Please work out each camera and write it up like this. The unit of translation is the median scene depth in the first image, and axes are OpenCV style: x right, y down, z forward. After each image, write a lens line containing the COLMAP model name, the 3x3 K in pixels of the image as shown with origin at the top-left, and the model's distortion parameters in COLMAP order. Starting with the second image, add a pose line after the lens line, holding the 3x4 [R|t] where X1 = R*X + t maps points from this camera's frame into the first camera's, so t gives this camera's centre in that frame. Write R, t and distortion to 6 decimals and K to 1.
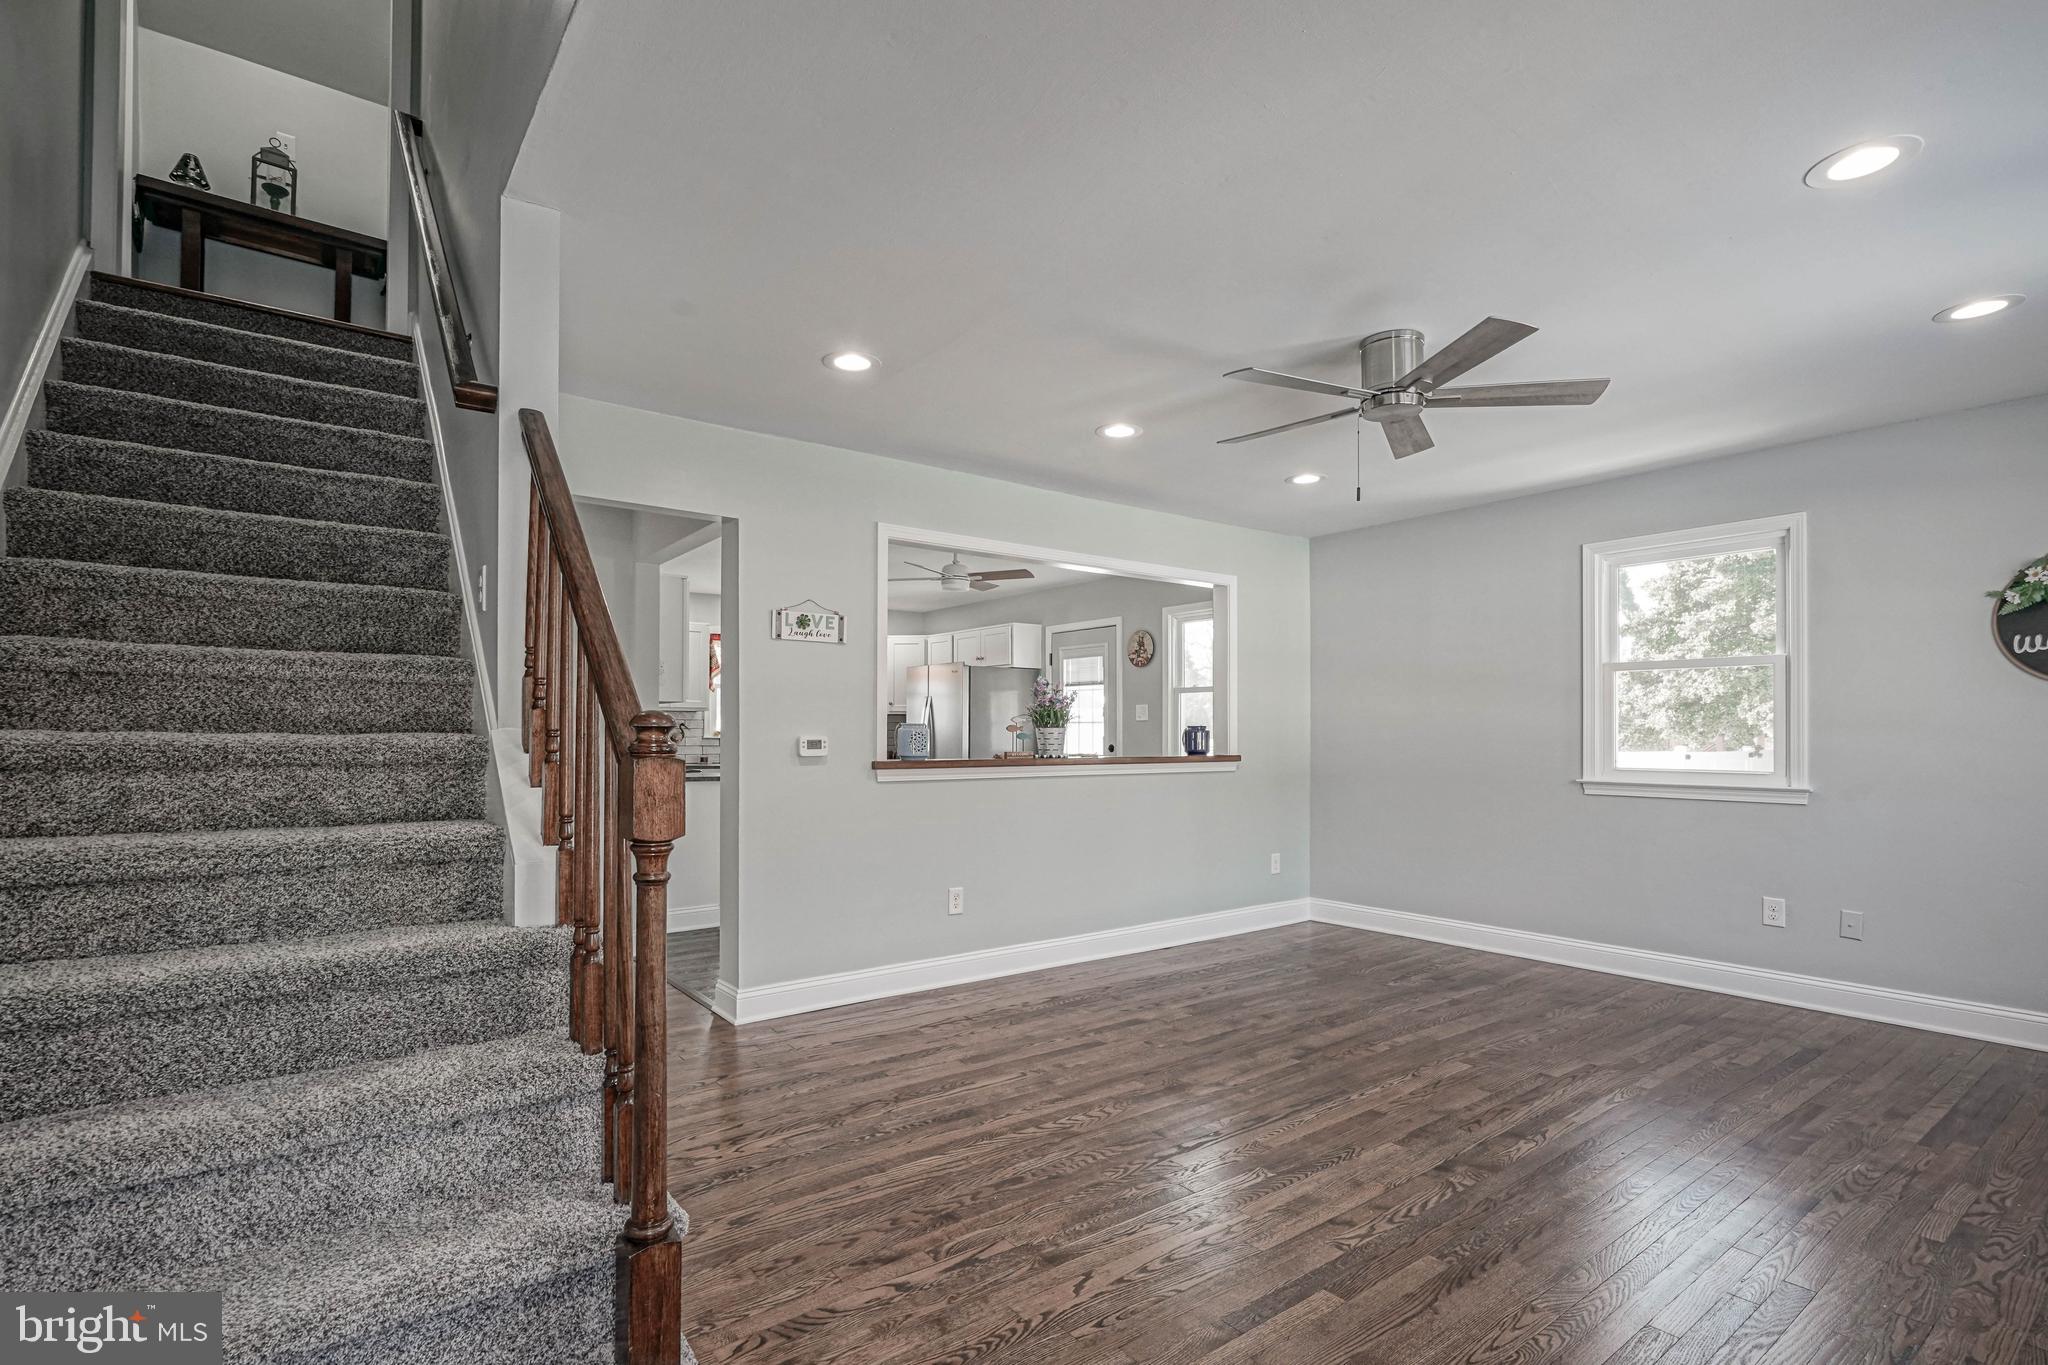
lens RADIAL K [[955.9, 0, 1008.8], [0, 955.9, 728.0], [0, 0, 1]] dist [-0.002050, 0.002207]
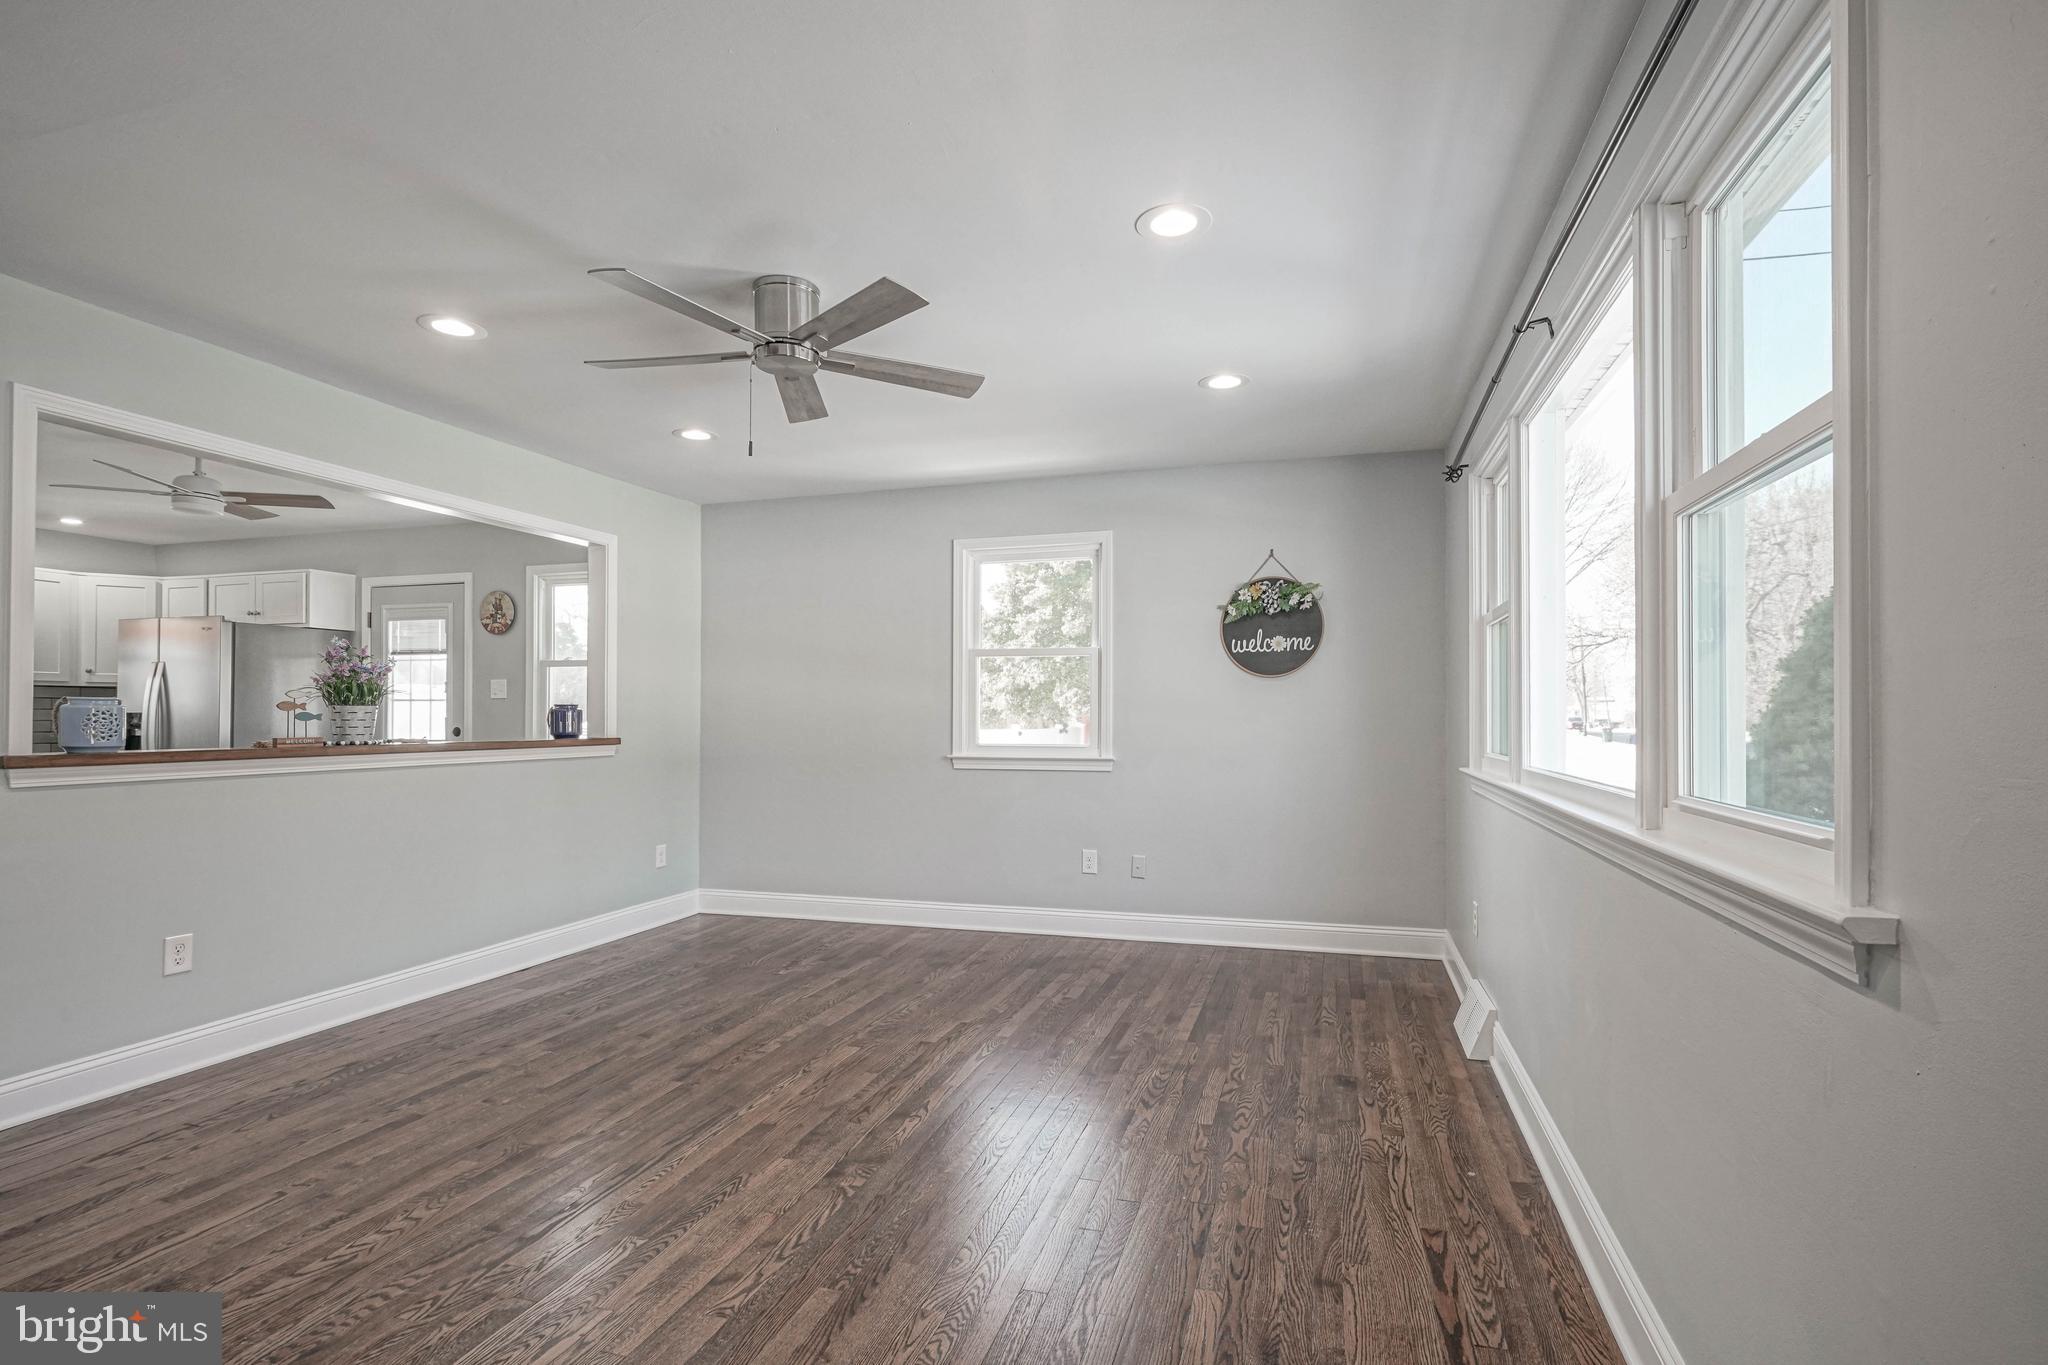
lens RADIAL K [[955.9, 0, 1039.4], [0, 955.9, 699.7], [0, 0, 1]] dist [-0.002050, 0.002207]
pose [[0.800994, 0.008770, 0.598608, 0.031235], [-0.002806, 0.999937, -0.010894, 0.002468], [-0.598666, 0.007046, 0.800968, 0.077295]]
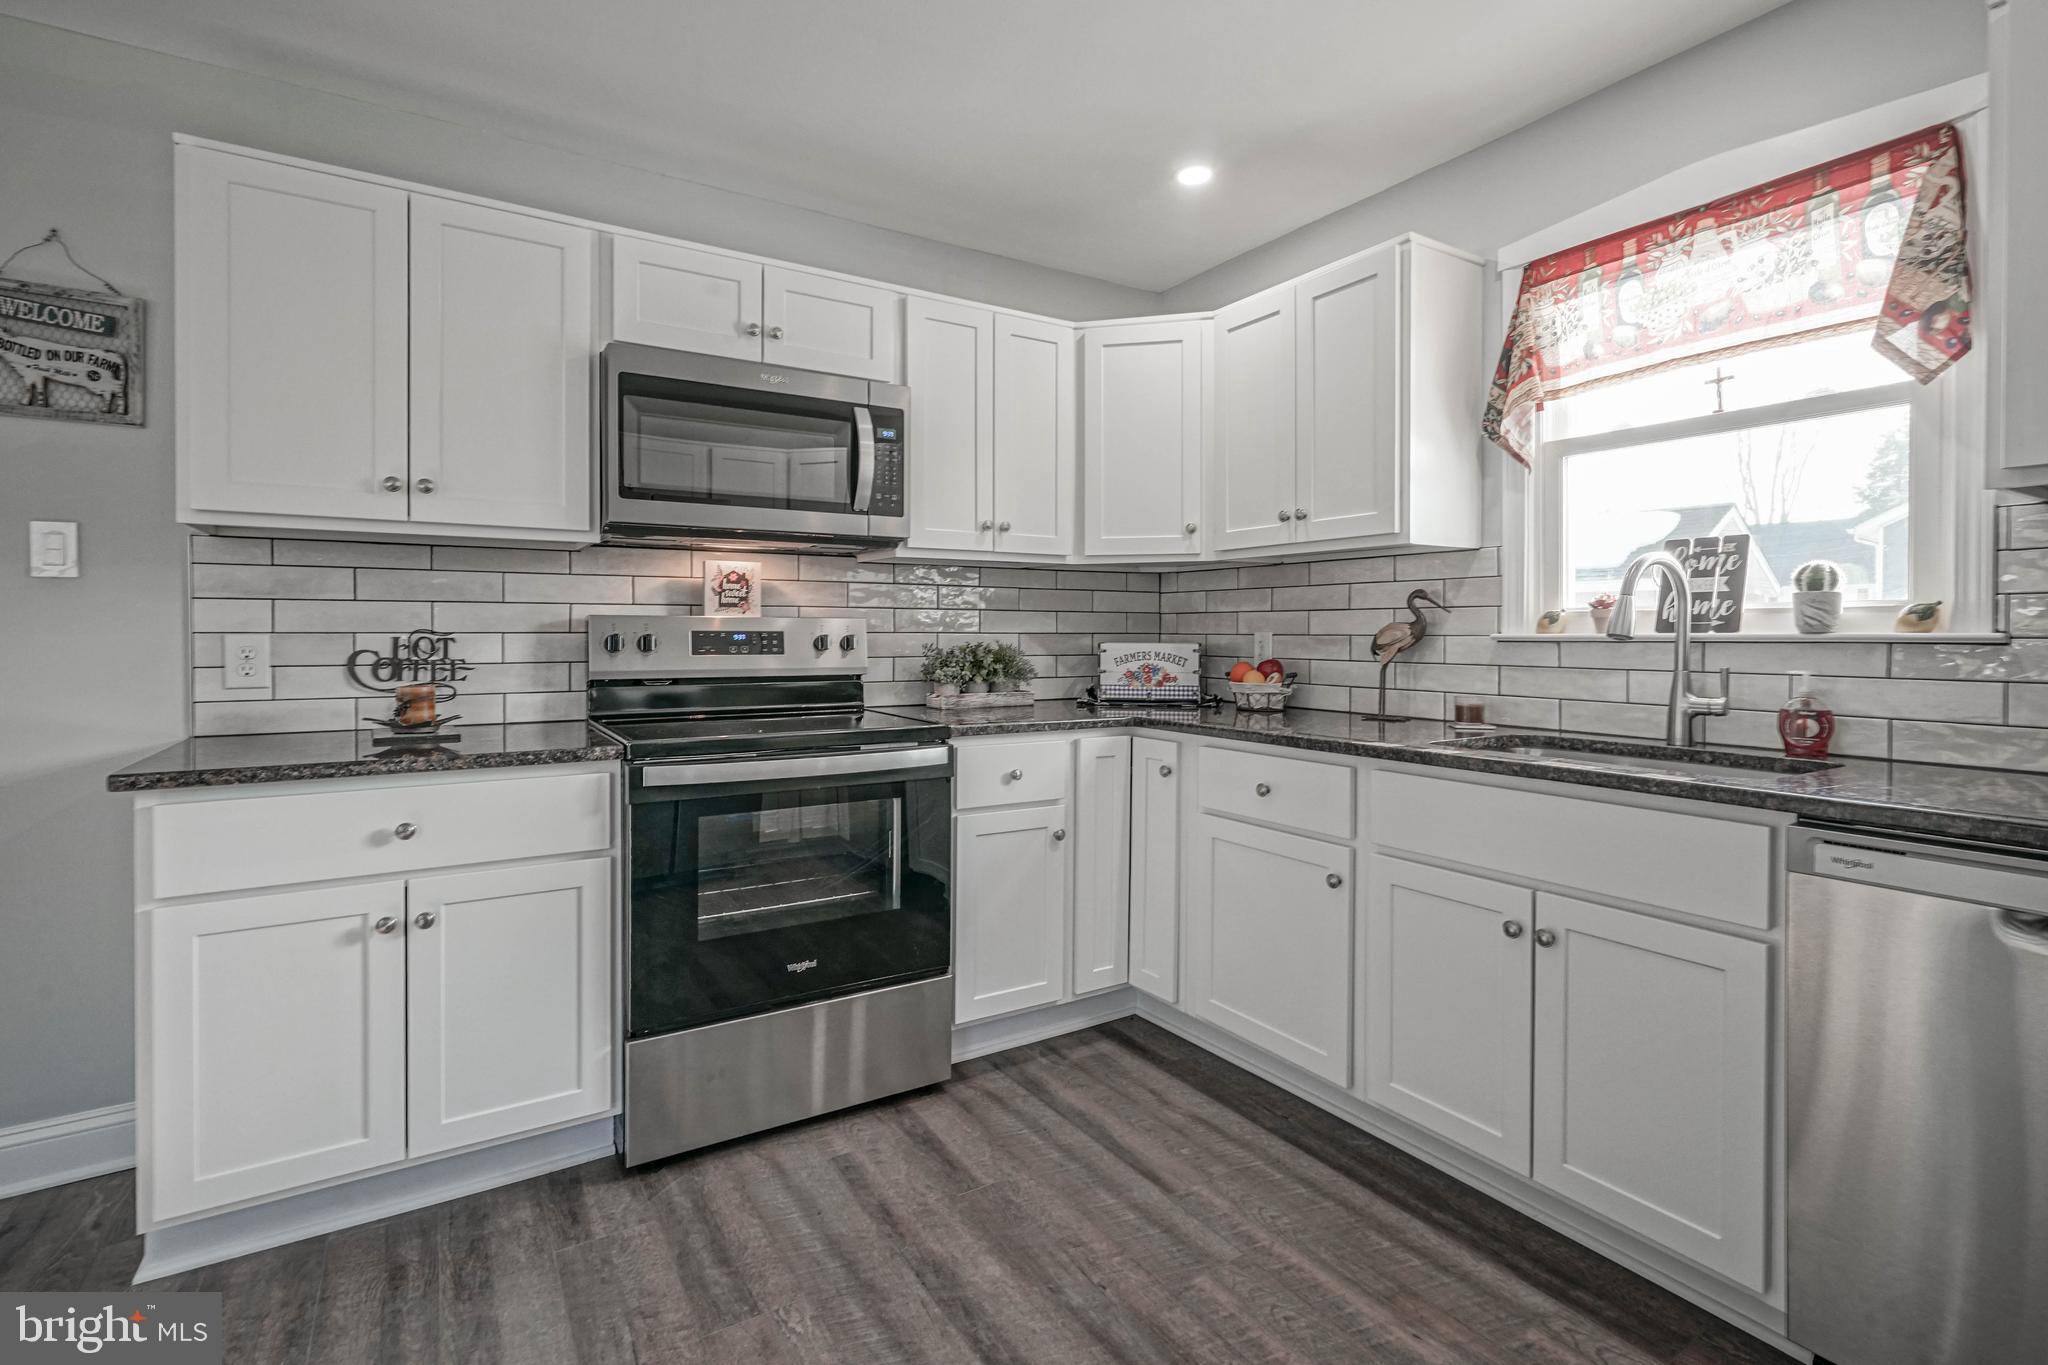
lens RADIAL K [[955.9, 0, 1026.0], [0, 955.9, 634.8], [0, 0, 1]] dist [-0.002050, 0.002207]
pose [[-0.085119, -0.003438, -0.996365, -0.045900], [0.005802, 0.999975, -0.003946, 0.021325], [0.996354, -0.006117, -0.085097, 1.849959]]
